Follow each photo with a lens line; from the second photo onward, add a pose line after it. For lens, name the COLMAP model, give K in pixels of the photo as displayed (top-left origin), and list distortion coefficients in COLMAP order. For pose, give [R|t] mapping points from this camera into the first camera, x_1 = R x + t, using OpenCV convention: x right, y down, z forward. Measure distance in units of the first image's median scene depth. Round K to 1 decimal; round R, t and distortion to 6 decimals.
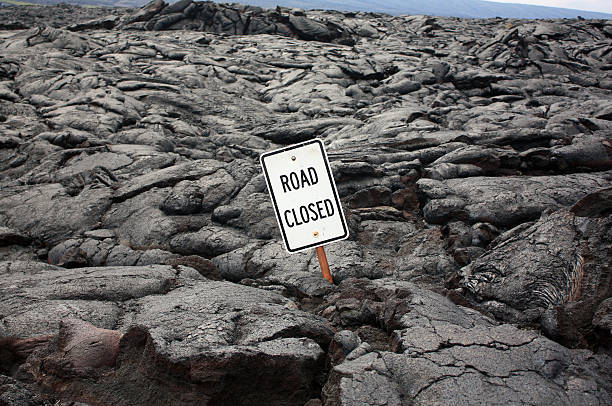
lens RADIAL K [[879.2, 0, 306.0], [0, 879.2, 203.0], [0, 0, 1]] dist [-0.045865, 0.038878]
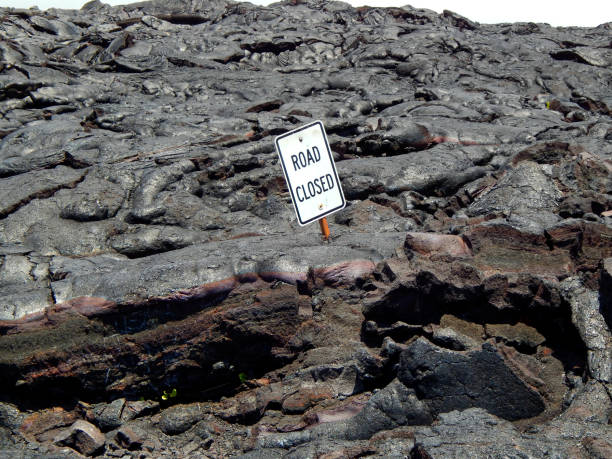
lens RADIAL K [[1313.4, 0, 306.0], [0, 1313.4, 229.5], [0, 0, 1]] dist [0.037658, -0.352229]
pose [[0.833274, -0.094065, 0.544799, -0.918014], [0.115256, 0.993324, -0.004777, 0.070850], [-0.540713, 0.066771, 0.838553, -0.392335]]
